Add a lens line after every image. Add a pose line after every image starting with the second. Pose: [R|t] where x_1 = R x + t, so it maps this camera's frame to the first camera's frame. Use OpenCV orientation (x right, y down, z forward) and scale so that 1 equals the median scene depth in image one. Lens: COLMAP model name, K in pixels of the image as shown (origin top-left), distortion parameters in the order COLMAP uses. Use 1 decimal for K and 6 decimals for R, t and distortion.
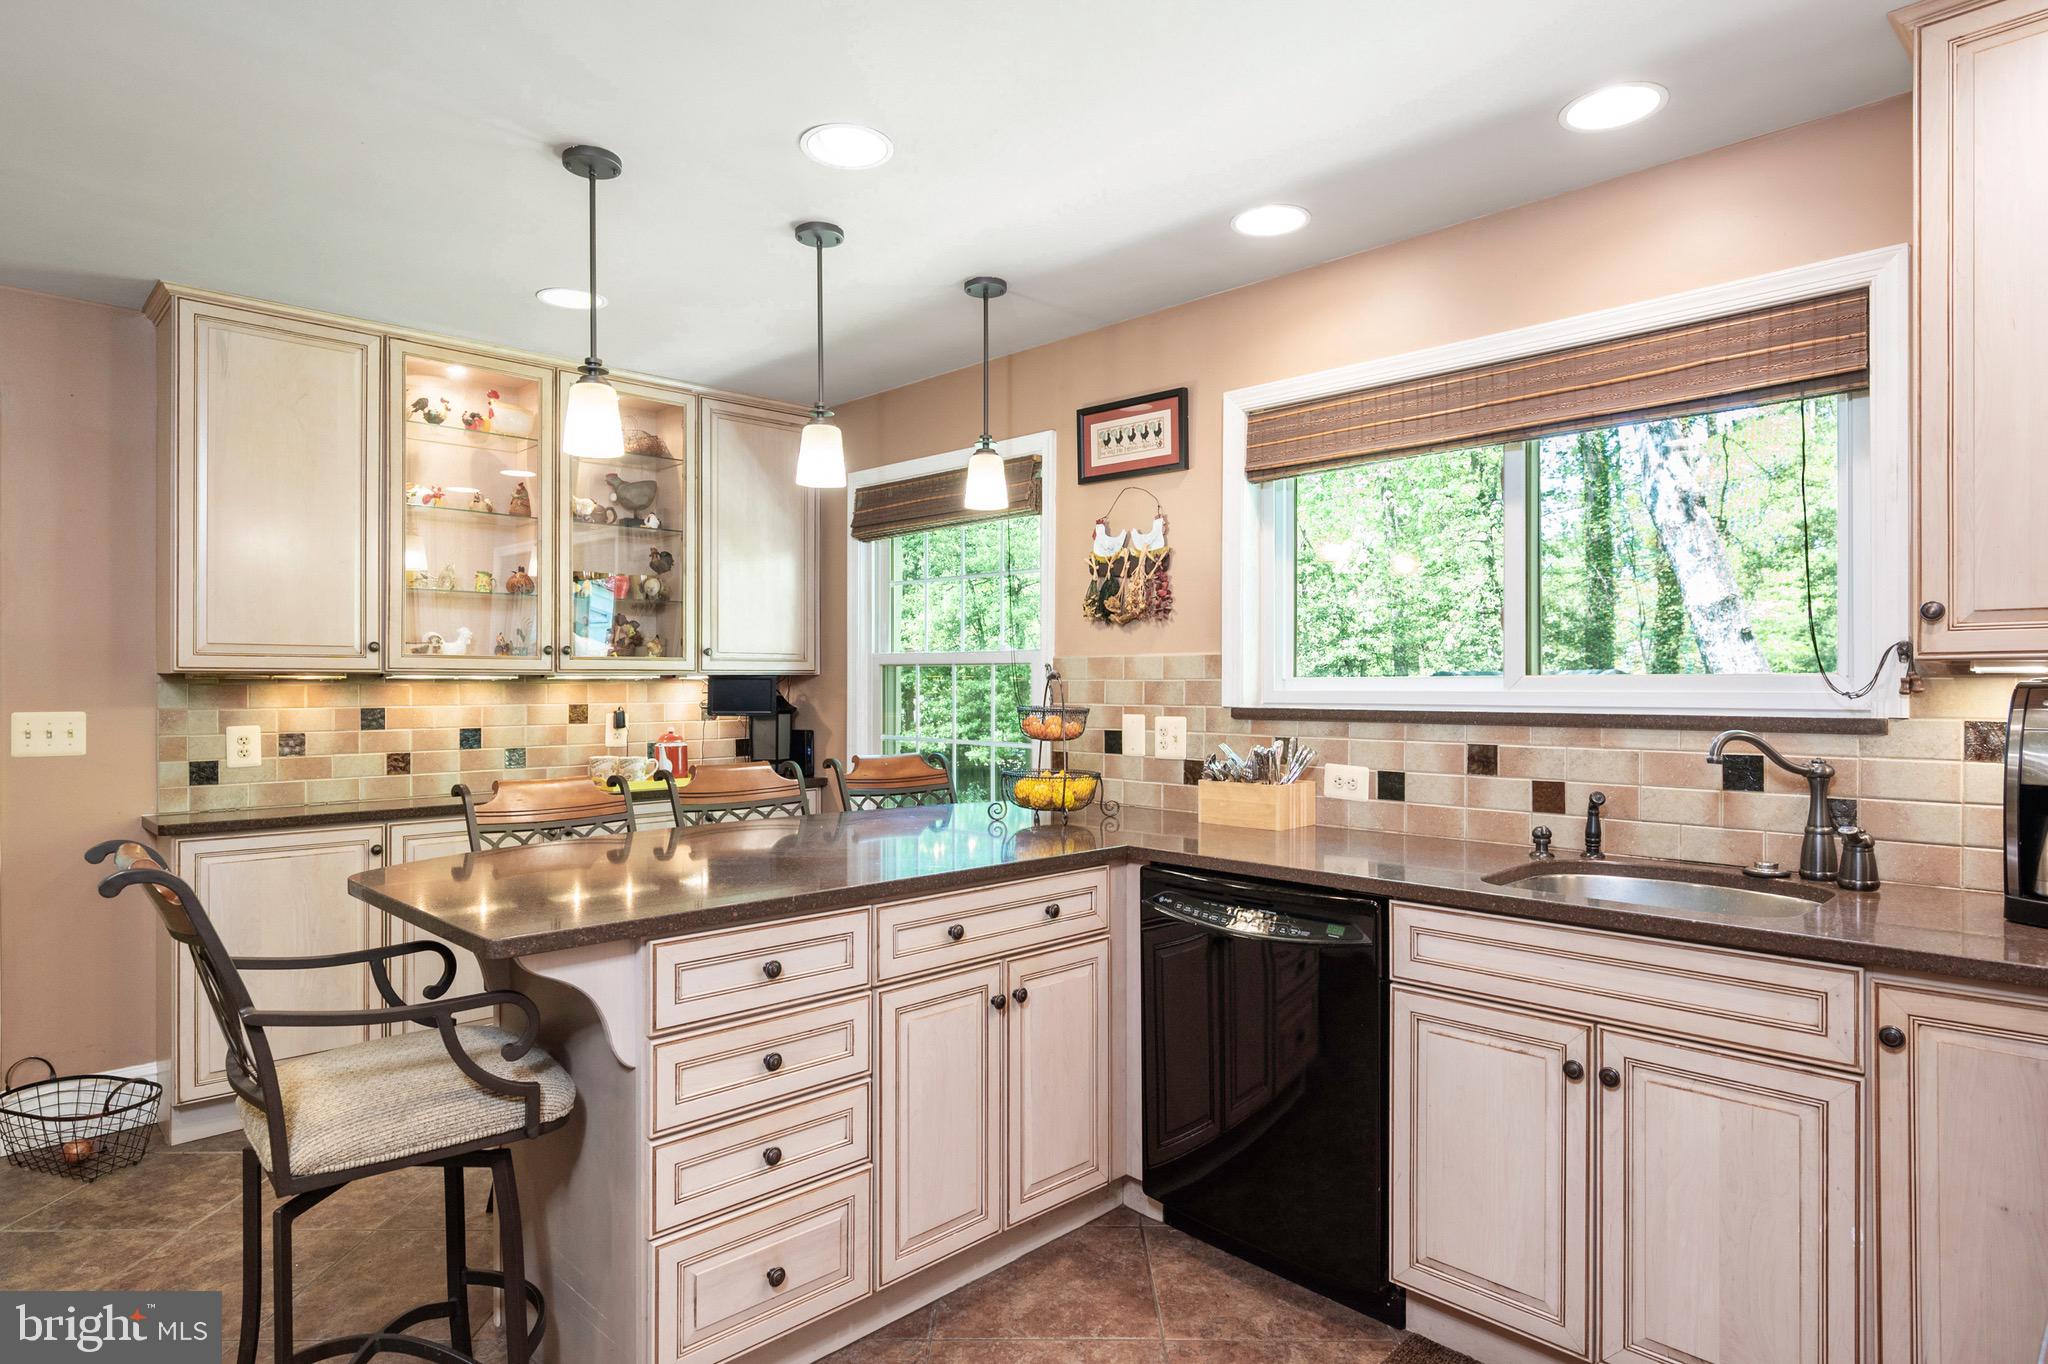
lens RADIAL K [[1145.0, 0, 1023.3], [0, 1145.0, 677.3], [0, 0, 1]] dist [0.001507, -0.000763]
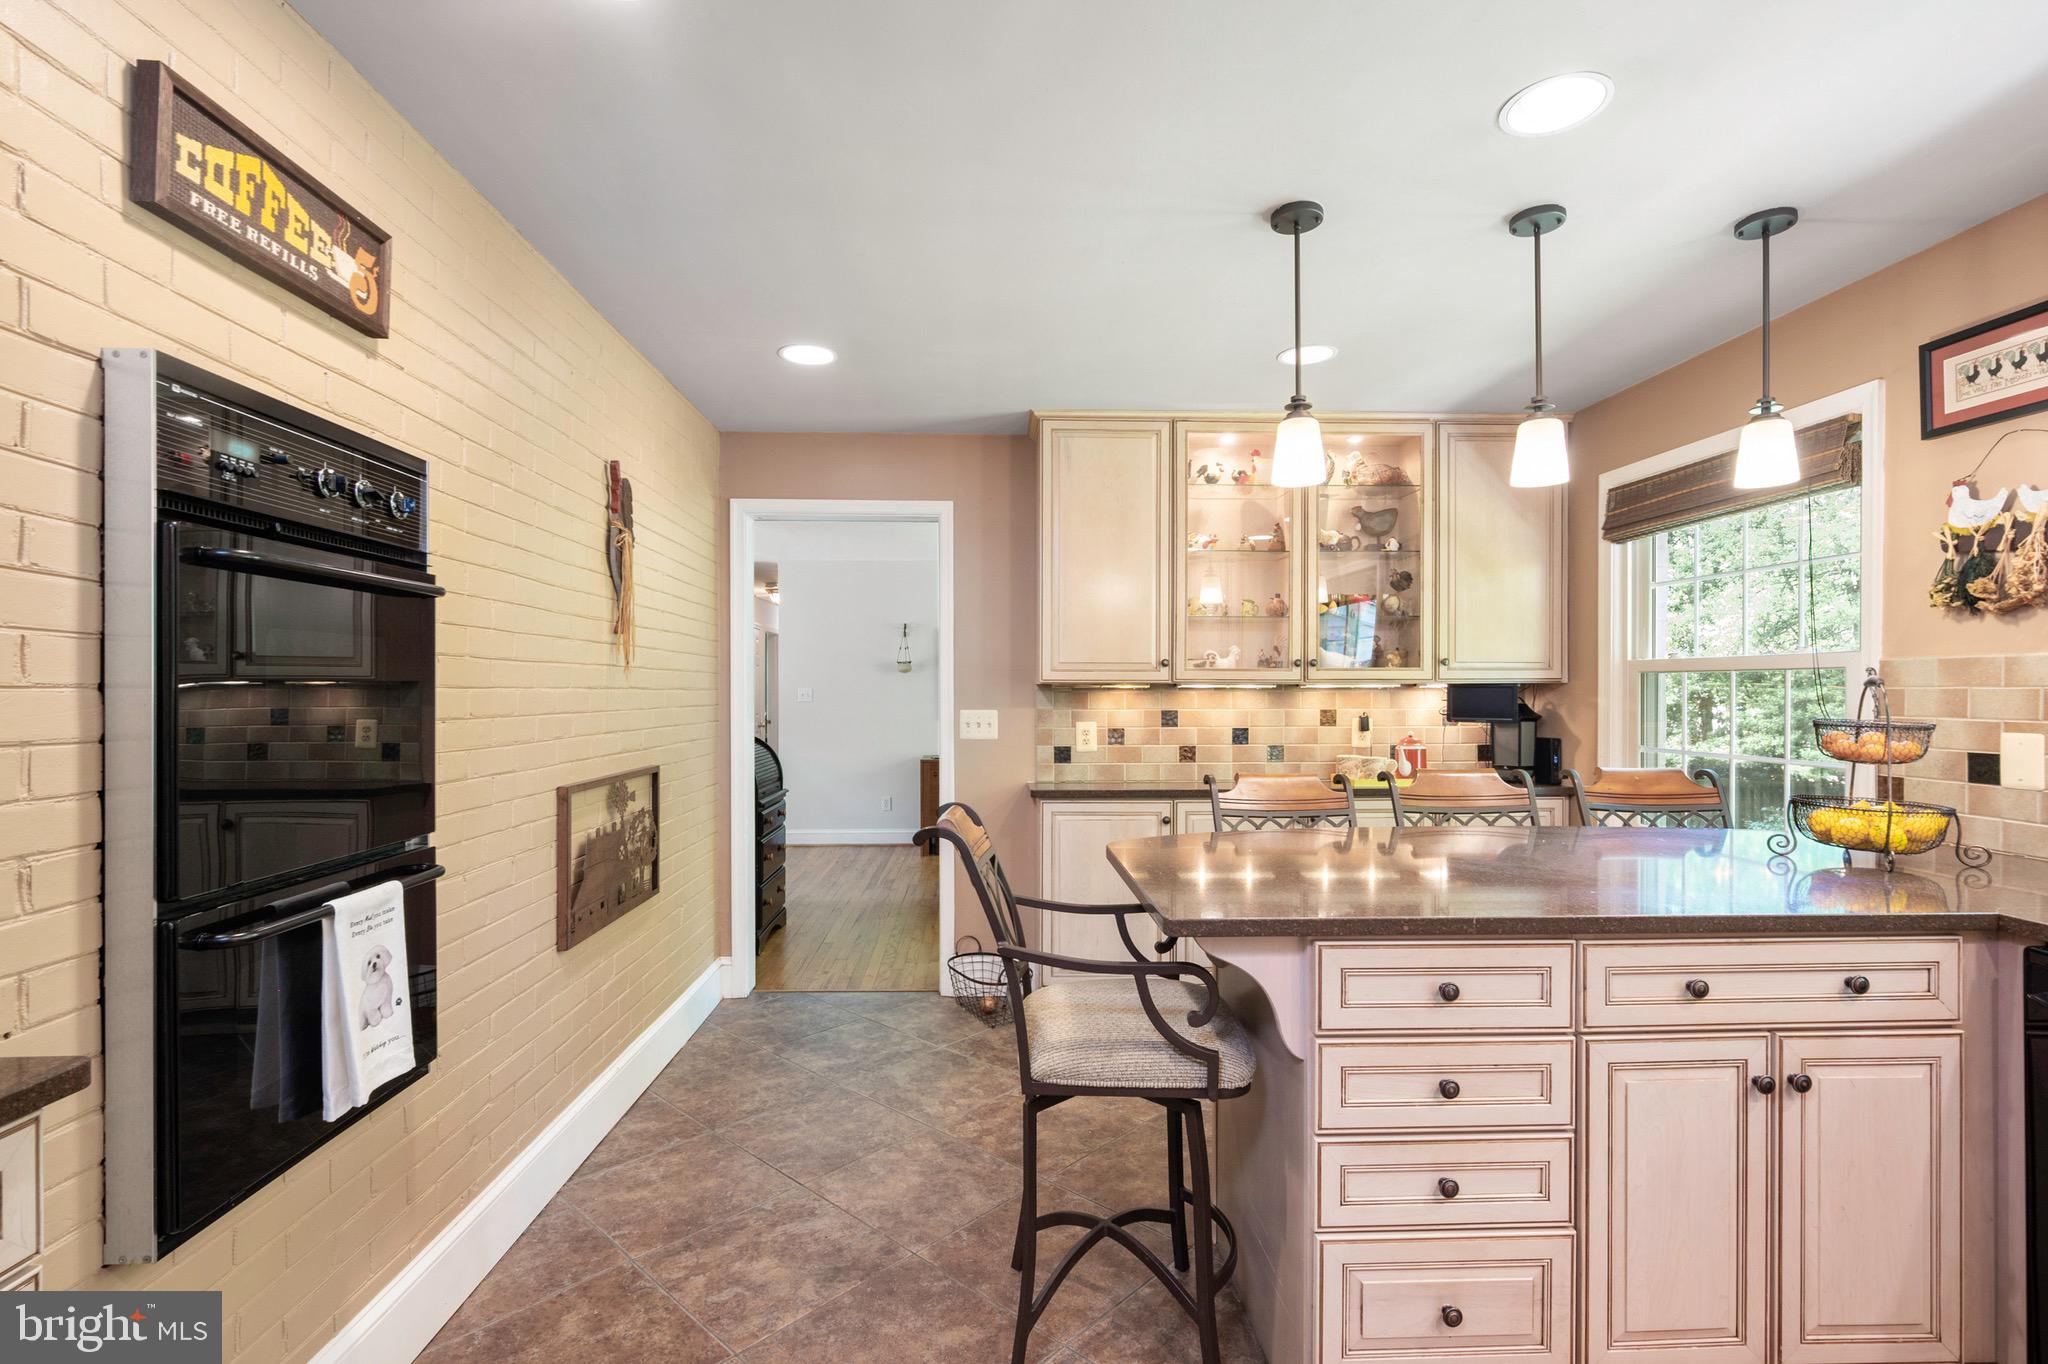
lens RADIAL K [[945.2, 0, 1016.1], [0, 945.2, 691.1], [0, 0, 1]] dist [0.002213, -0.000380]
pose [[0.742061, 0.000650, -0.670332, 0.024667], [0.002581, 0.999989, 0.003828, 0.000765], [0.670327, -0.004571, 0.742052, 0.106348]]
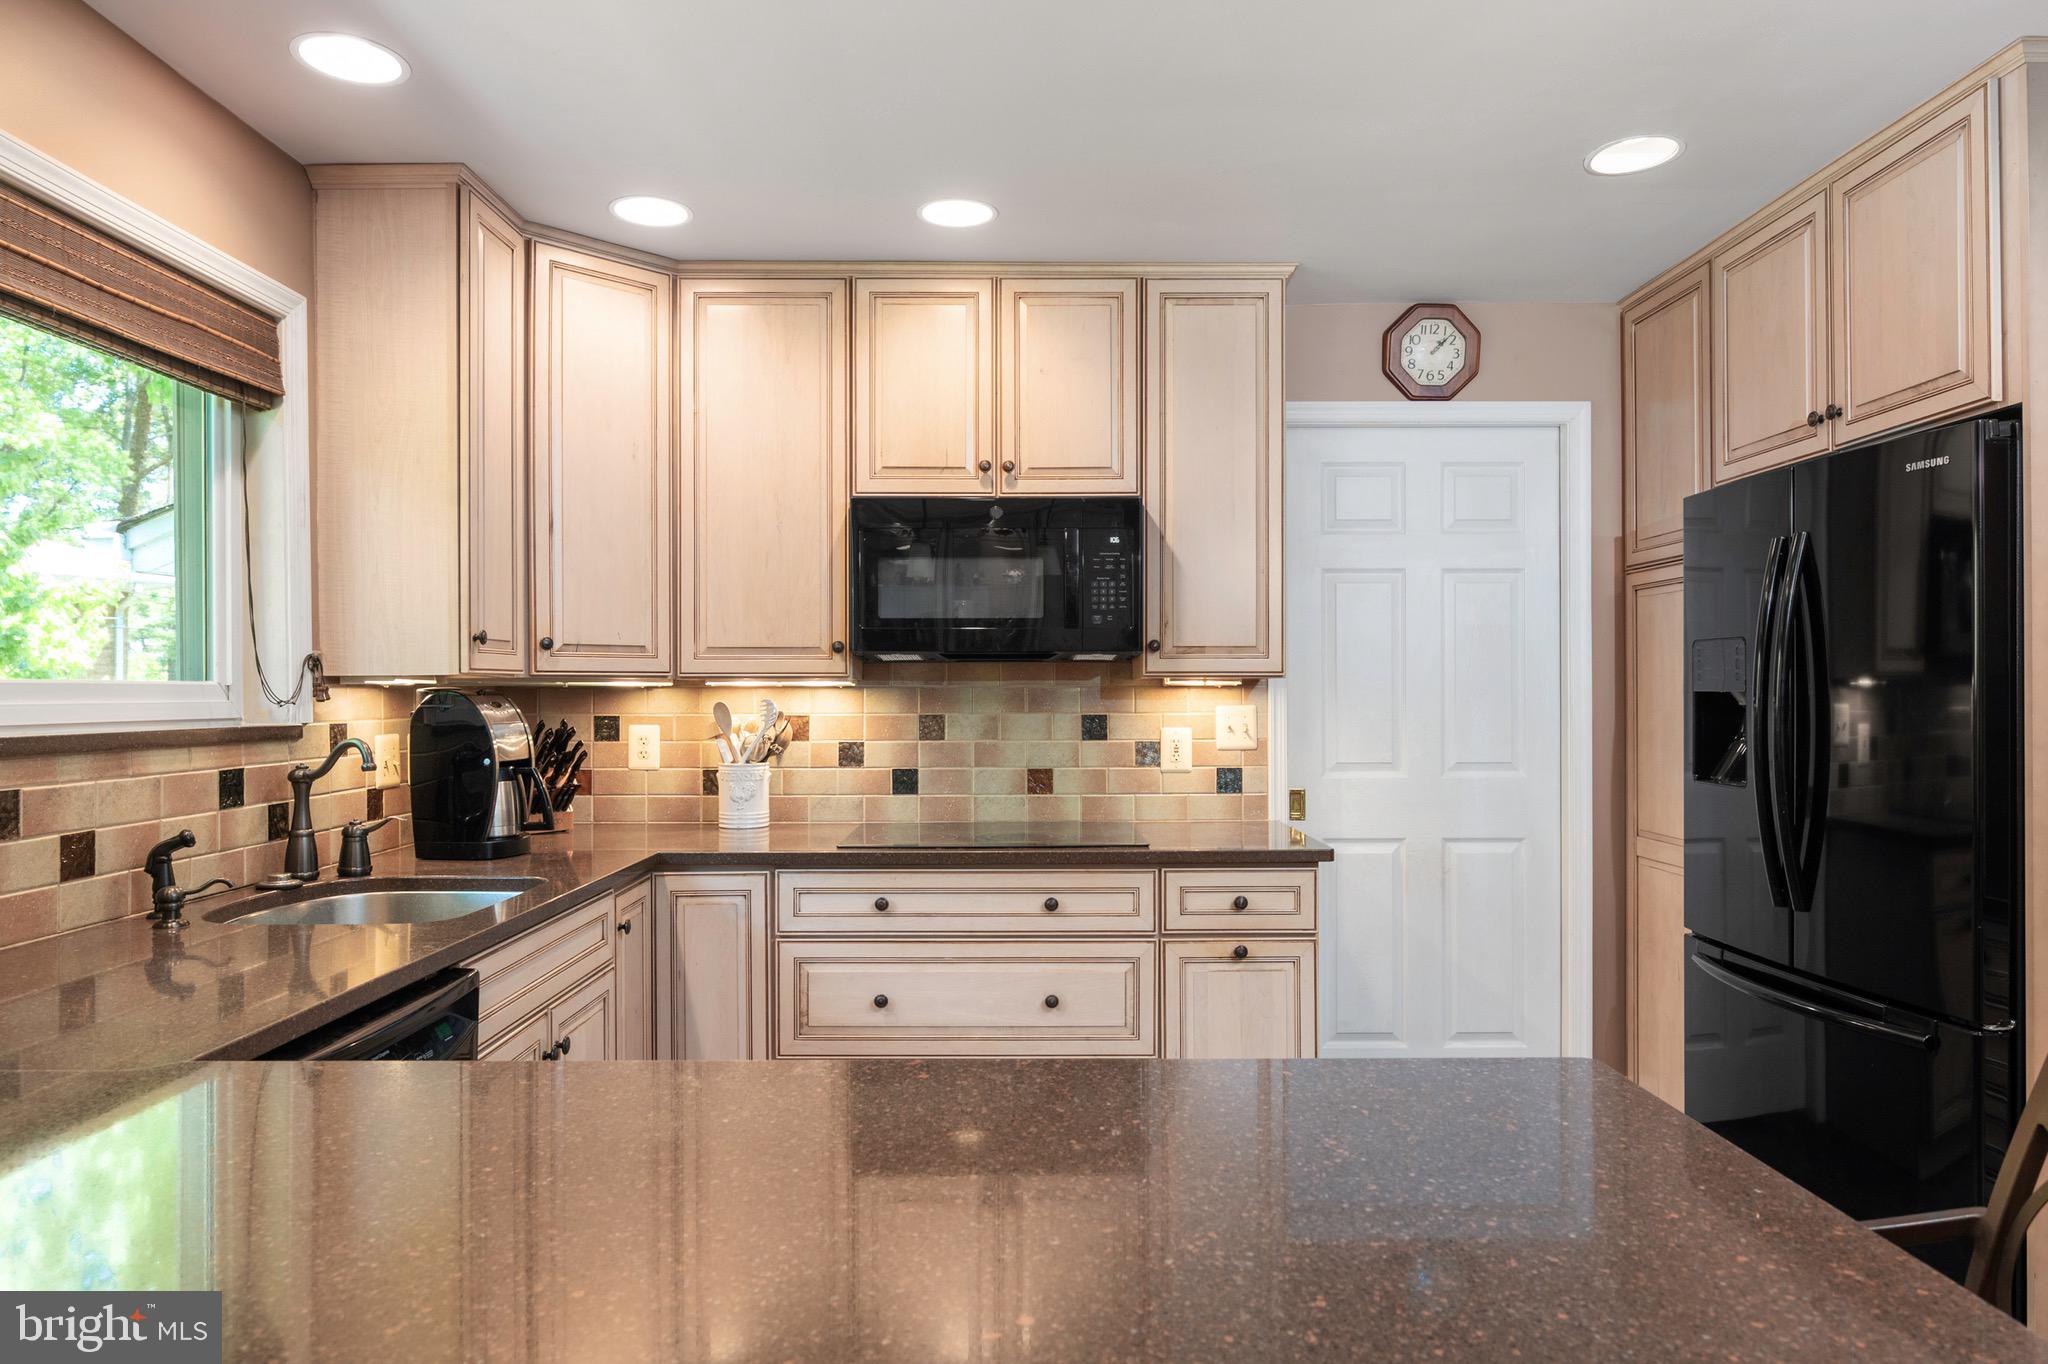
lens RADIAL K [[1261.0, 0, 1015.1], [0, 1261.0, 683.1], [0, 0, 1]] dist [0.001830, 0.000369]
pose [[-0.713389, 0.005775, 0.700744, -0.377199], [-0.003409, 0.999926, -0.011711, 0.005786], [-0.700760, -0.010743, -0.713316, 0.908215]]
